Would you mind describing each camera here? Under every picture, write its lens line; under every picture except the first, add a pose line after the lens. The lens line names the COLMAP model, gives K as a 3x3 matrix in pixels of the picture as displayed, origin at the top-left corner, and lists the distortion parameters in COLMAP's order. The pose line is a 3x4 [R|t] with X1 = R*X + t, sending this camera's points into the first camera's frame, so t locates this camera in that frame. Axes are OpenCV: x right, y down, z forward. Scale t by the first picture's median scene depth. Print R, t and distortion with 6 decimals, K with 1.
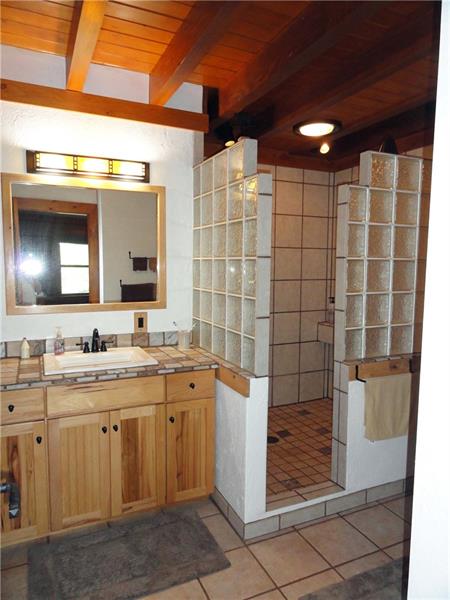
lens RADIAL K [[420.4, 0, 225.0], [0, 420.4, 300.0], [0, 0, 1]] dist [-0.023463, 0.043033]
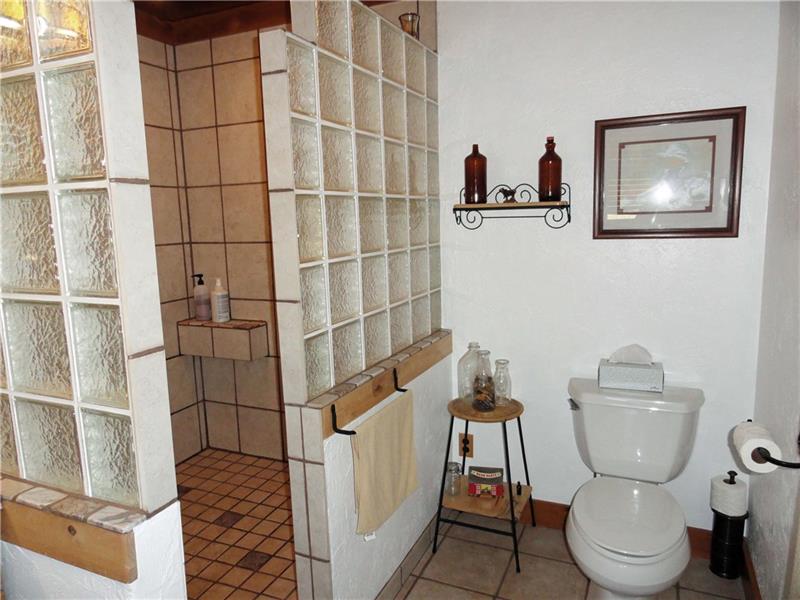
lens RADIAL K [[560.5, 0, 400.0], [0, 560.5, 300.0], [0, 0, 1]] dist [-0.023463, 0.043033]
pose [[0.756622, -0.126487, 0.641501, -0.042192], [0.092321, 0.991948, 0.086697, -0.020833], [-0.647302, -0.006373, 0.762207, 0.431022]]
